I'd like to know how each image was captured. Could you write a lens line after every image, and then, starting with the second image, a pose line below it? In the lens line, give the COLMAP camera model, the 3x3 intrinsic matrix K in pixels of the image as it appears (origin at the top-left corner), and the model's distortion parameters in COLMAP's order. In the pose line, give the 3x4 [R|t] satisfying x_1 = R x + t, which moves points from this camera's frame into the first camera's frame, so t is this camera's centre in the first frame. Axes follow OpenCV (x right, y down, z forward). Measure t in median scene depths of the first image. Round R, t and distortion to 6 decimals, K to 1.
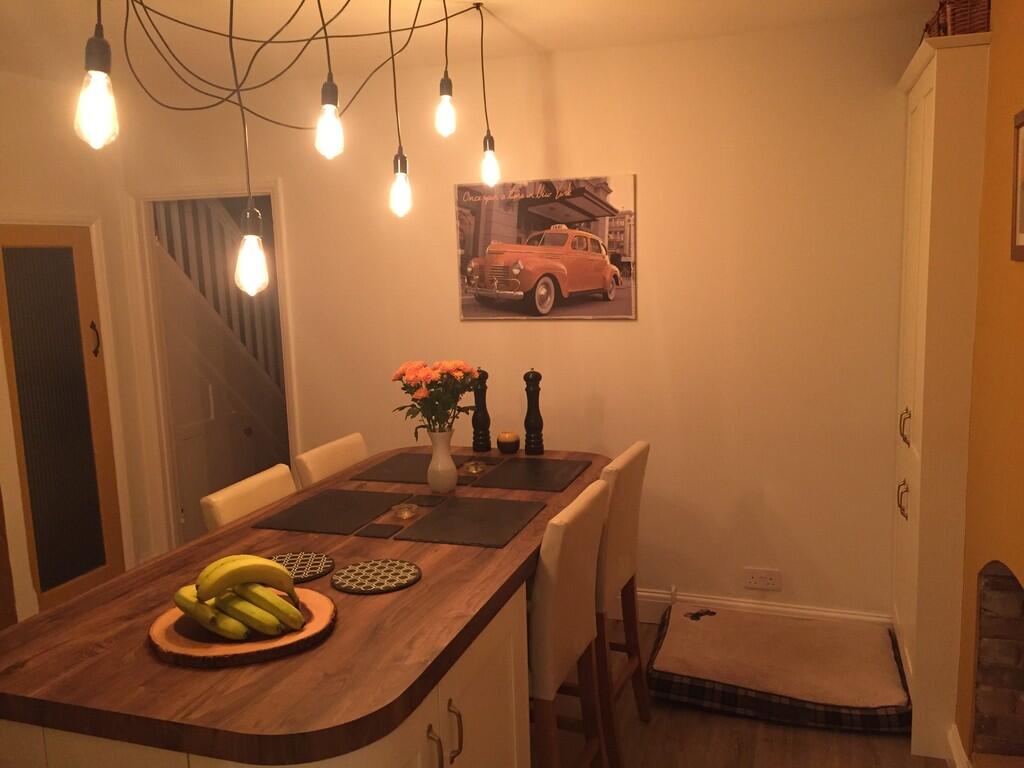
lens RADIAL K [[871.5, 0, 512.0], [0, 871.5, 384.0], [0, 0, 1]] dist [0.071487, -0.100921]
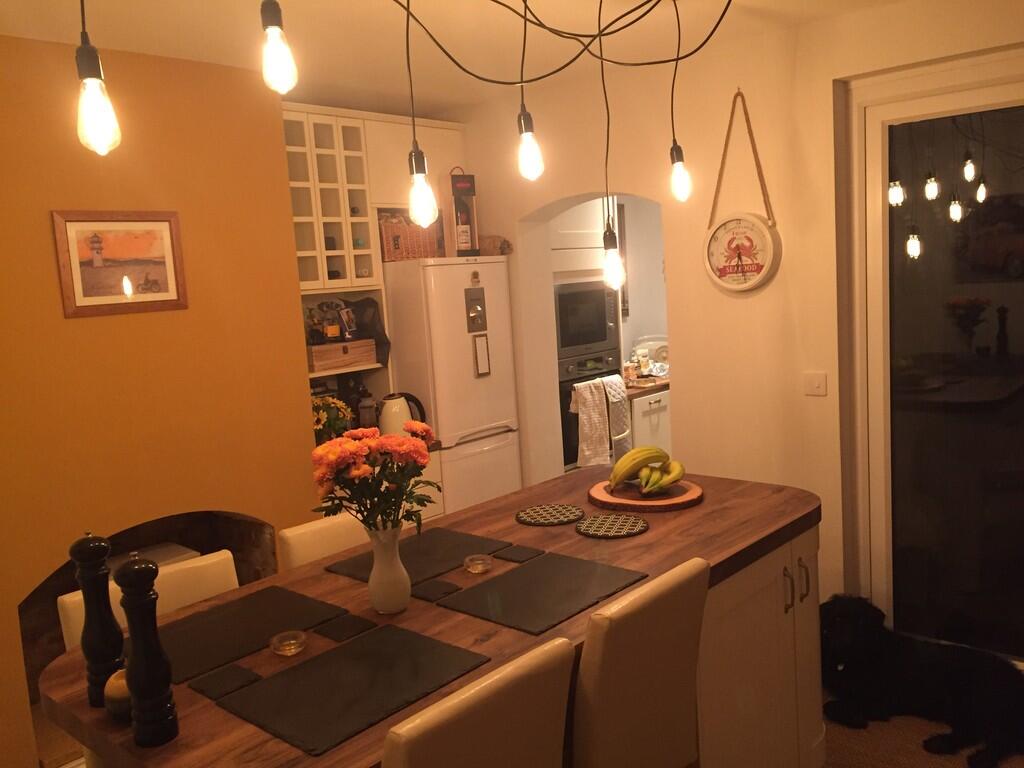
lens RADIAL K [[871.5, 0, 512.0], [0, 871.5, 384.0], [0, 0, 1]] dist [0.071487, -0.100921]
pose [[-0.913157, 0.043013, 0.405332, -0.557229], [0.152366, 0.958349, 0.241563, -0.252953], [-0.378059, 0.282344, -0.881677, 1.843843]]
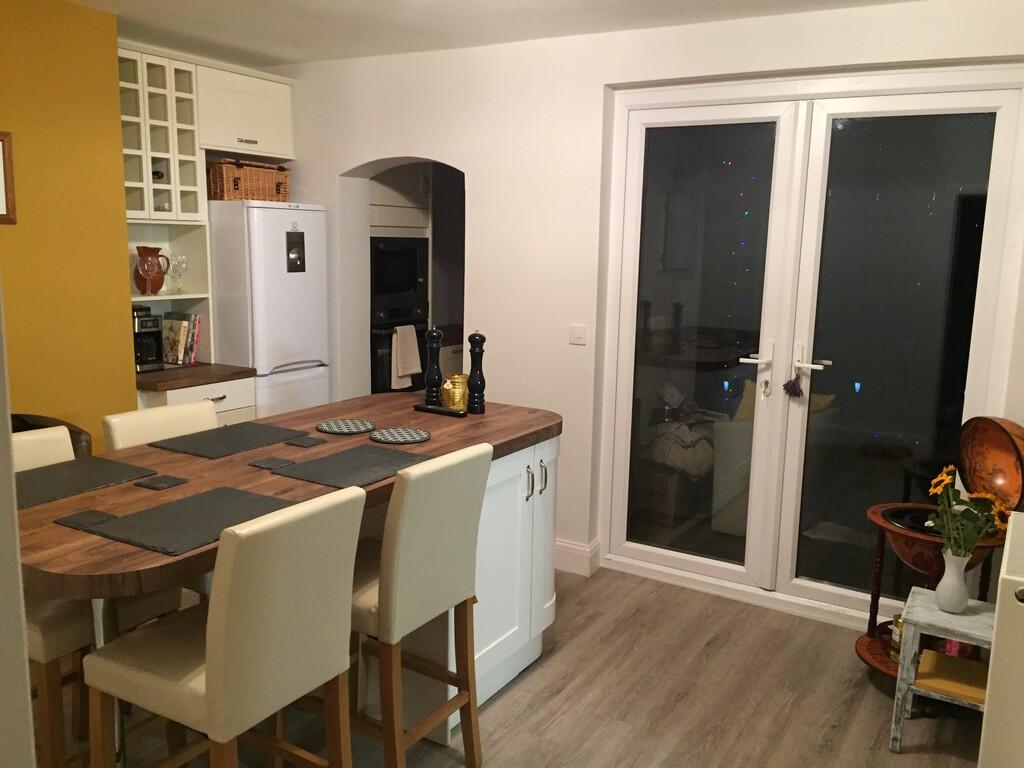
lens RADIAL K [[871.5, 0, 512.0], [0, 871.5, 384.0], [0, 0, 1]] dist [0.071487, -0.100921]
pose [[-0.975903, -0.024442, 0.216830, -0.684342], [0.042105, 0.953937, 0.297037, -0.260397], [-0.214102, 0.299009, -0.929921, 2.076389]]
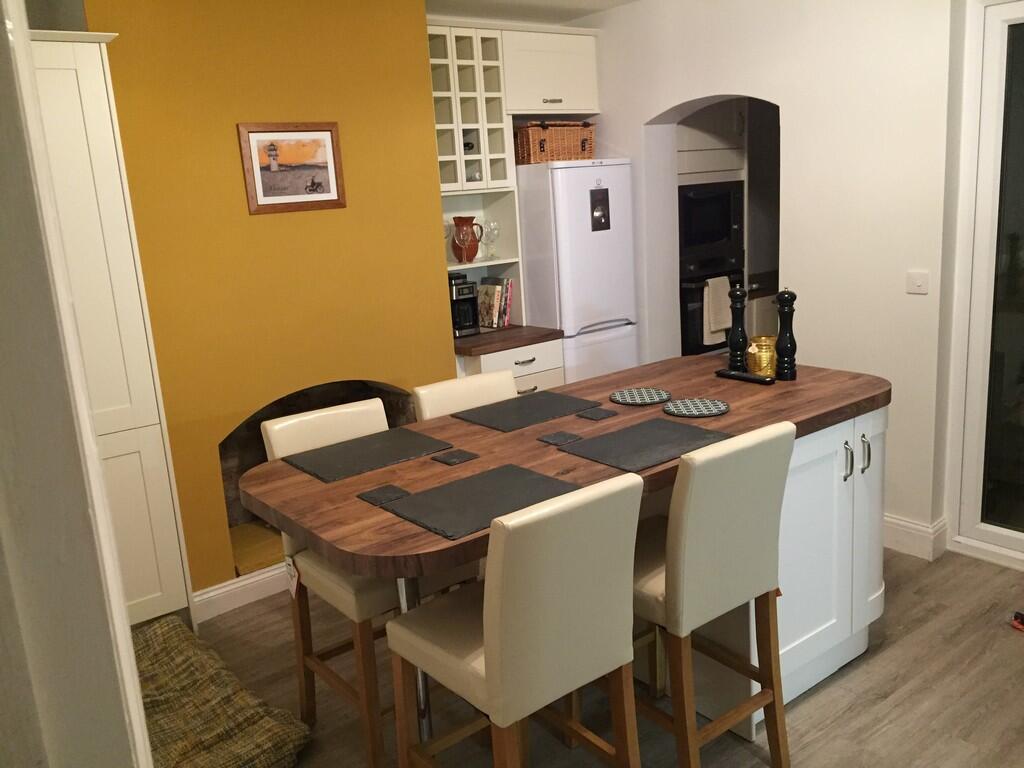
lens RADIAL K [[871.5, 0, 512.0], [0, 871.5, 384.0], [0, 0, 1]] dist [0.071487, -0.100921]
pose [[-0.828599, -0.036675, 0.558640, -0.706565], [0.173121, 0.932159, 0.317977, -0.267716], [-0.532403, 0.360187, -0.766036, 1.978517]]
